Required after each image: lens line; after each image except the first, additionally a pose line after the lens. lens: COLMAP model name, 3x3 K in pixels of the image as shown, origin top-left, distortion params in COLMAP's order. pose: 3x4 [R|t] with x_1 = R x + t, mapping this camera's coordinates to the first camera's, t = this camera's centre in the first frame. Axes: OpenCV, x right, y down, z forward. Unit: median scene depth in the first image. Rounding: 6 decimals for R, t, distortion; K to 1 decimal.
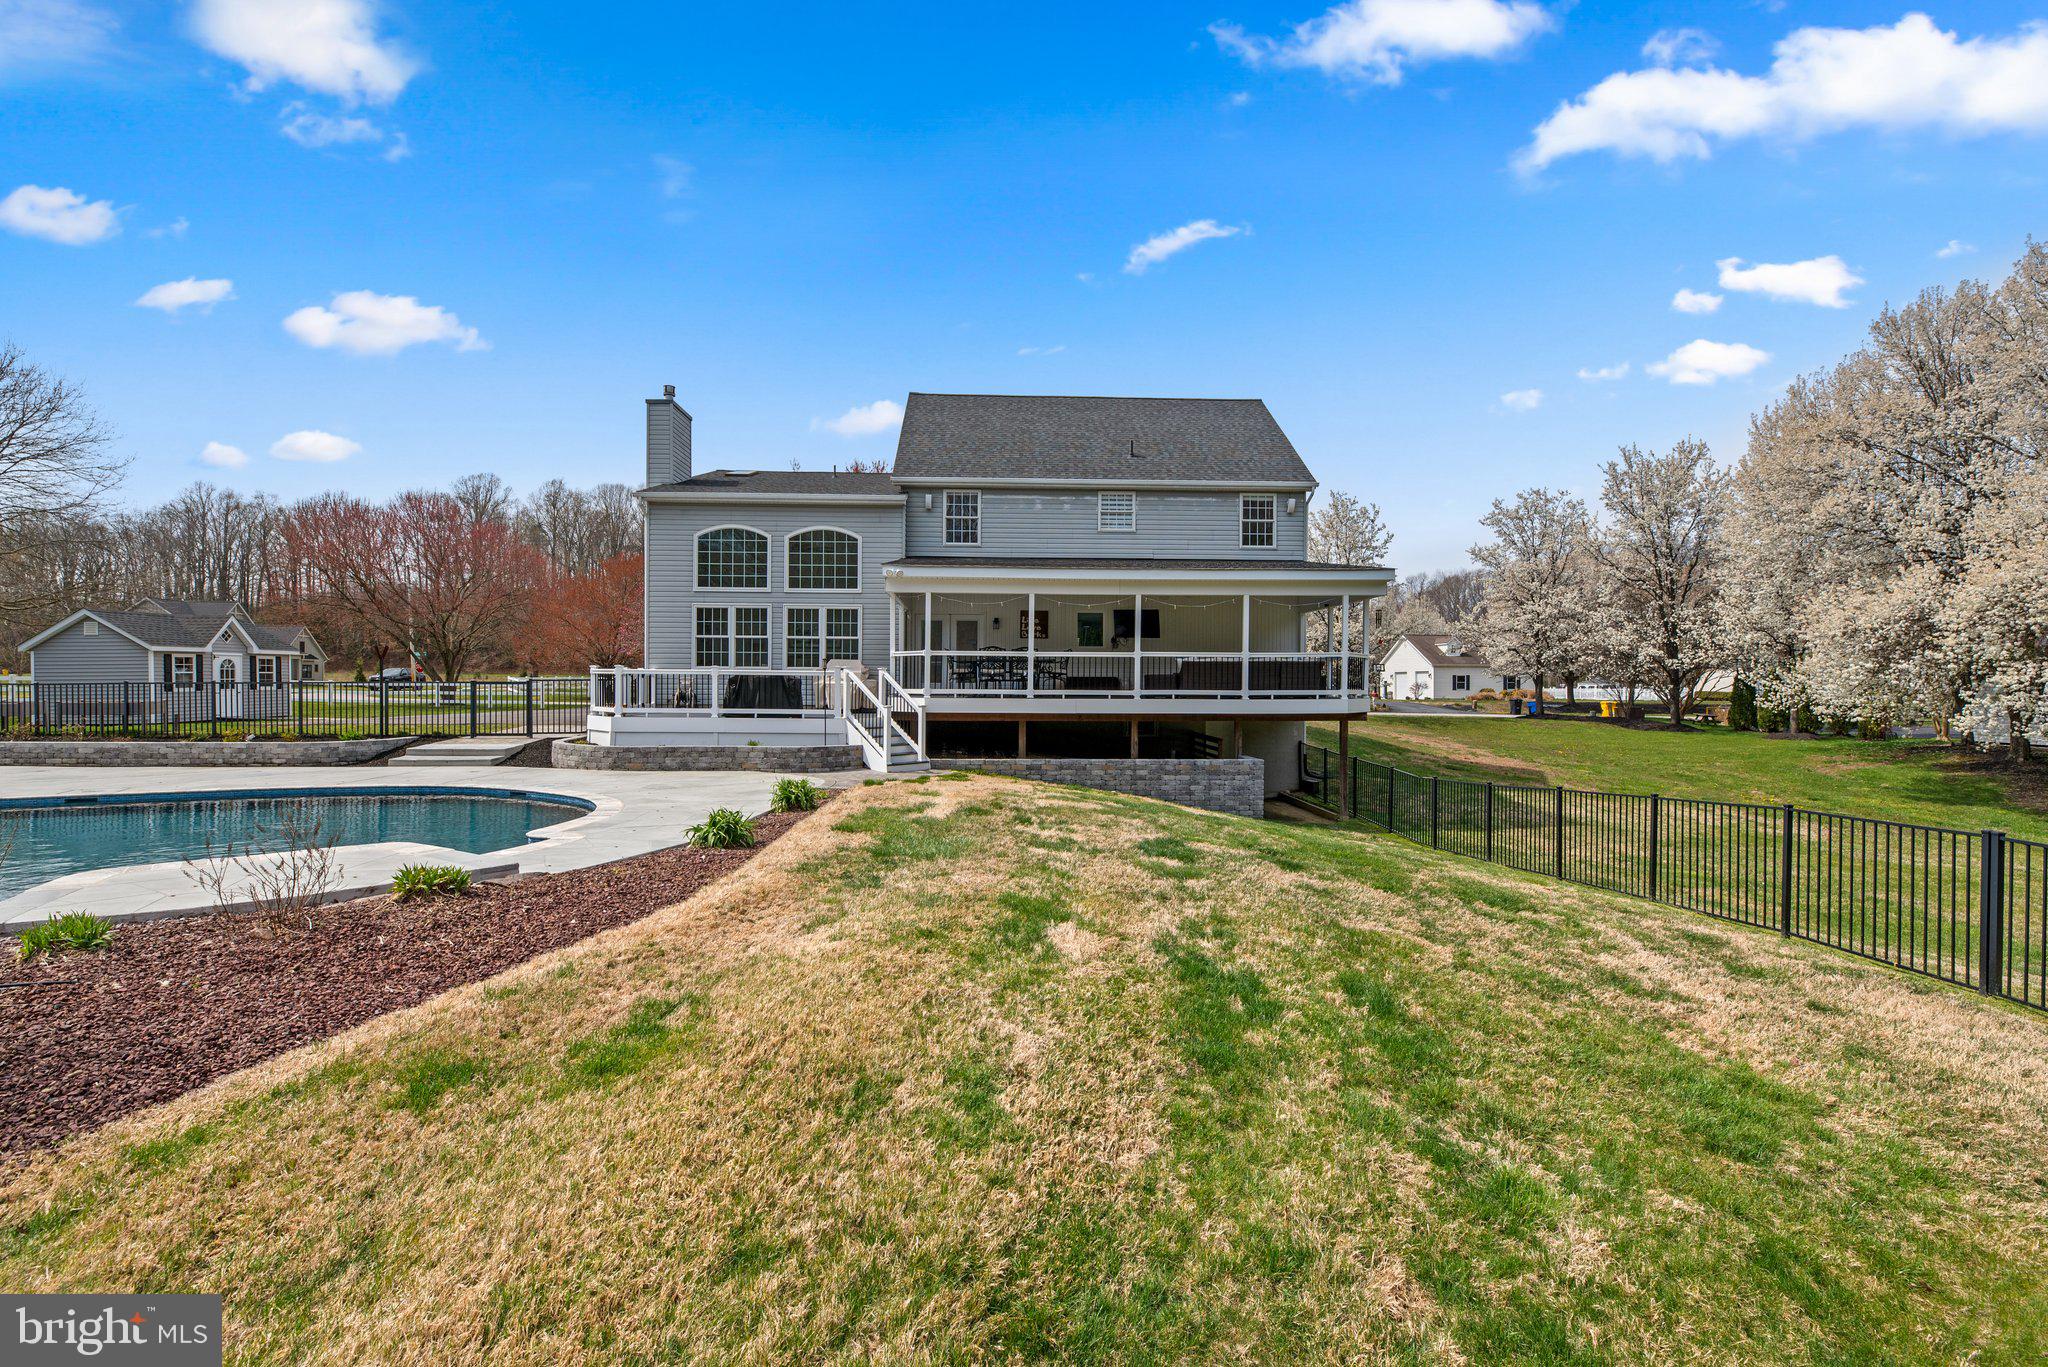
lens RADIAL K [[911.5, 0, 1026.3], [0, 911.5, 689.3], [0, 0, 1]] dist [0.002116, 0.000518]
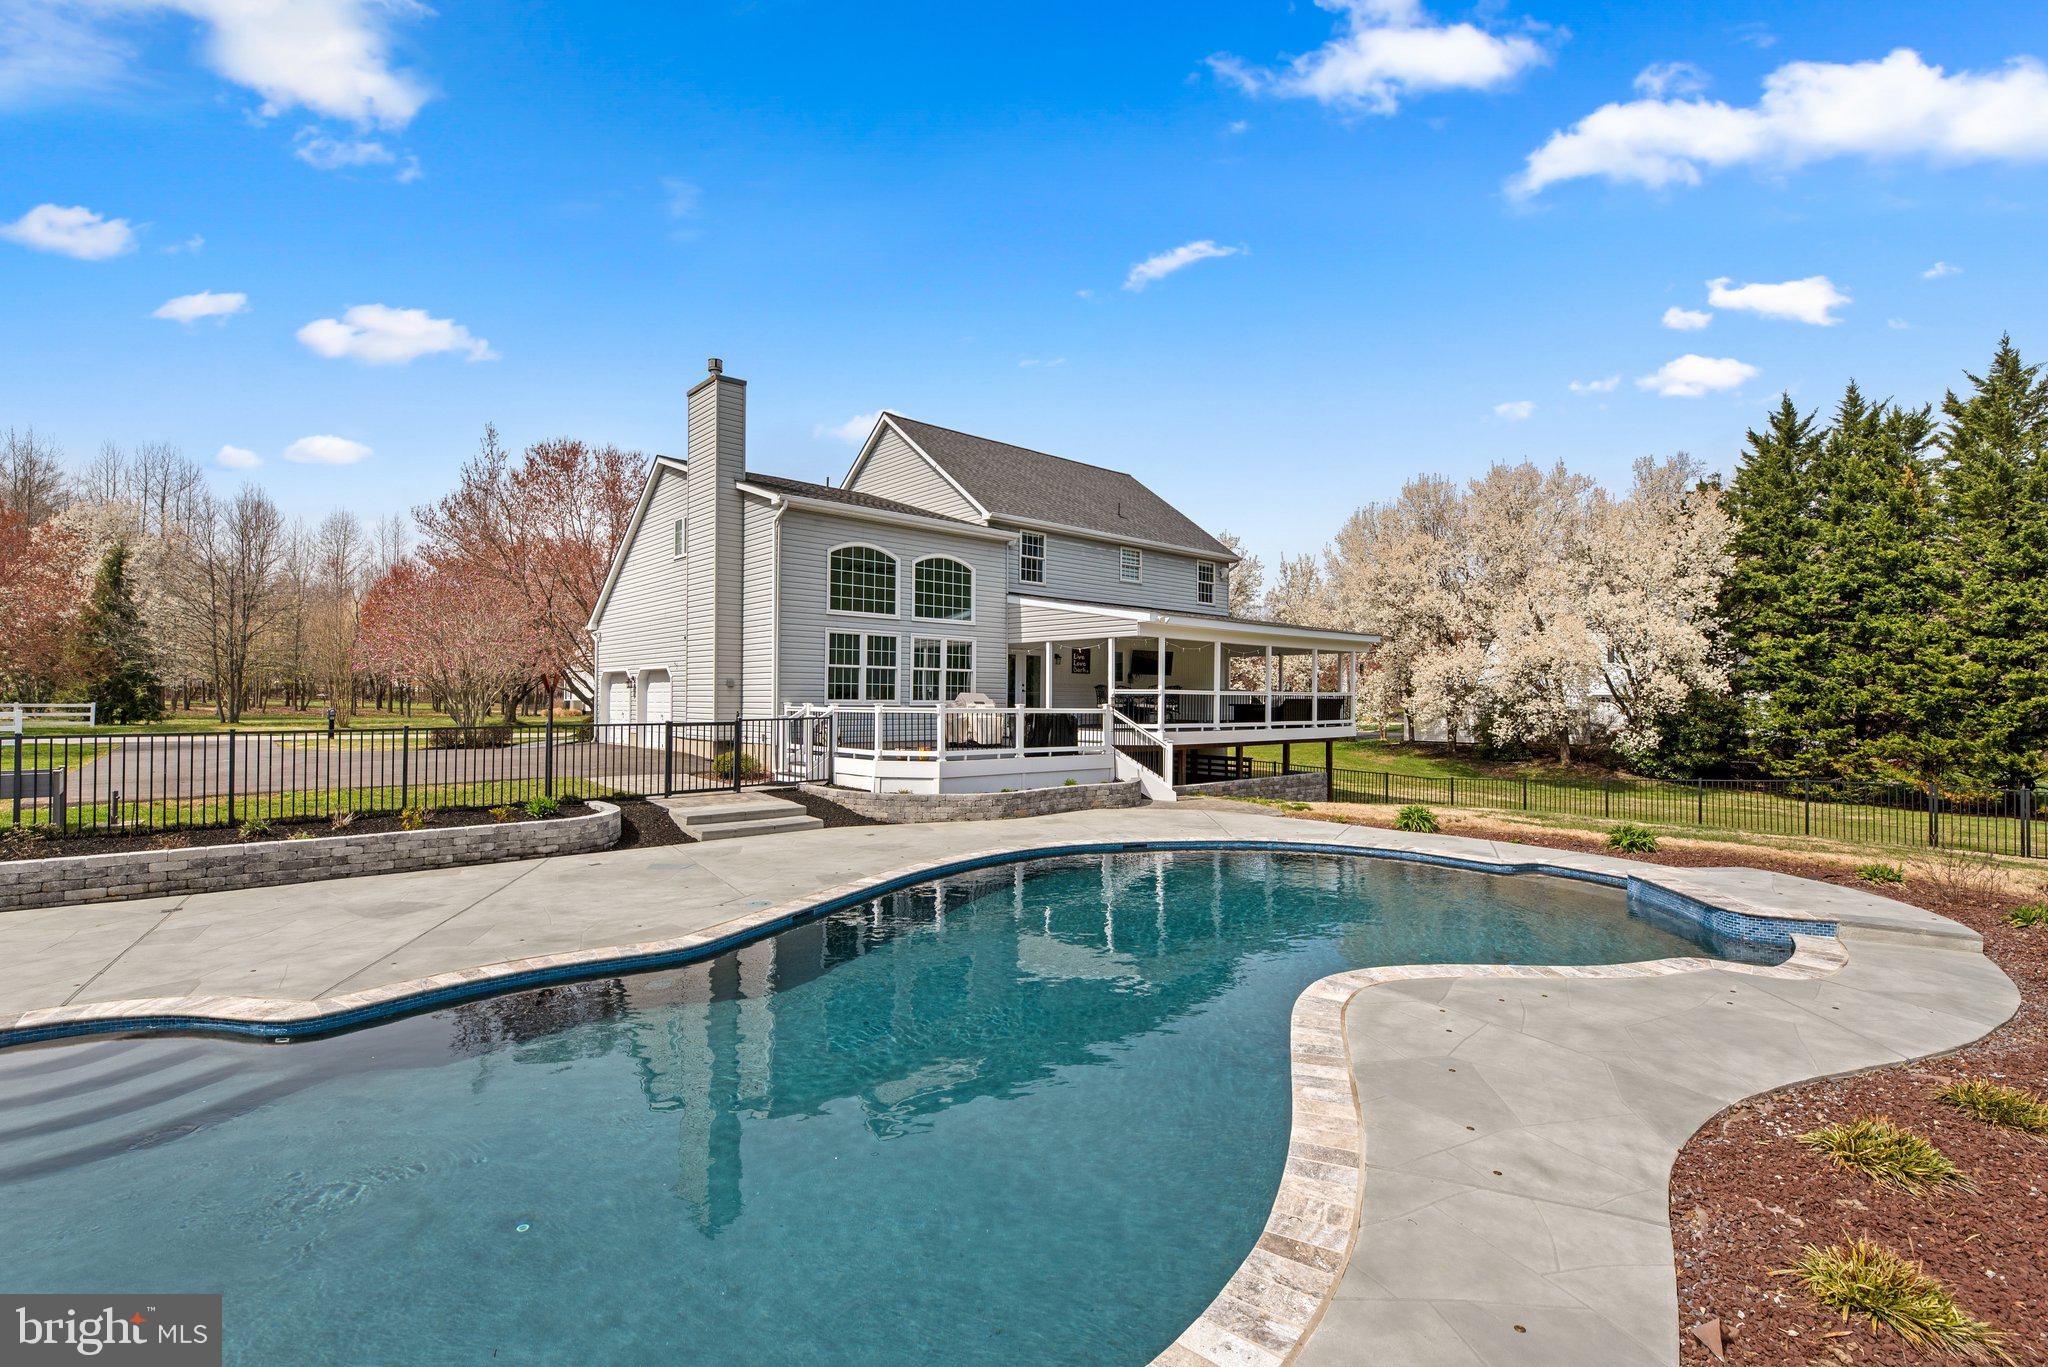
lens RADIAL K [[913.1, 0, 1024.0], [0, 913.1, 683.5], [0, 0, 1]] dist [0.000849, 0.000509]
pose [[0.771675, 0.010888, 0.635924, -0.771336], [0.004343, 0.999740, -0.022387, -0.020617], [-0.636002, 0.020037, 0.771427, 0.205904]]
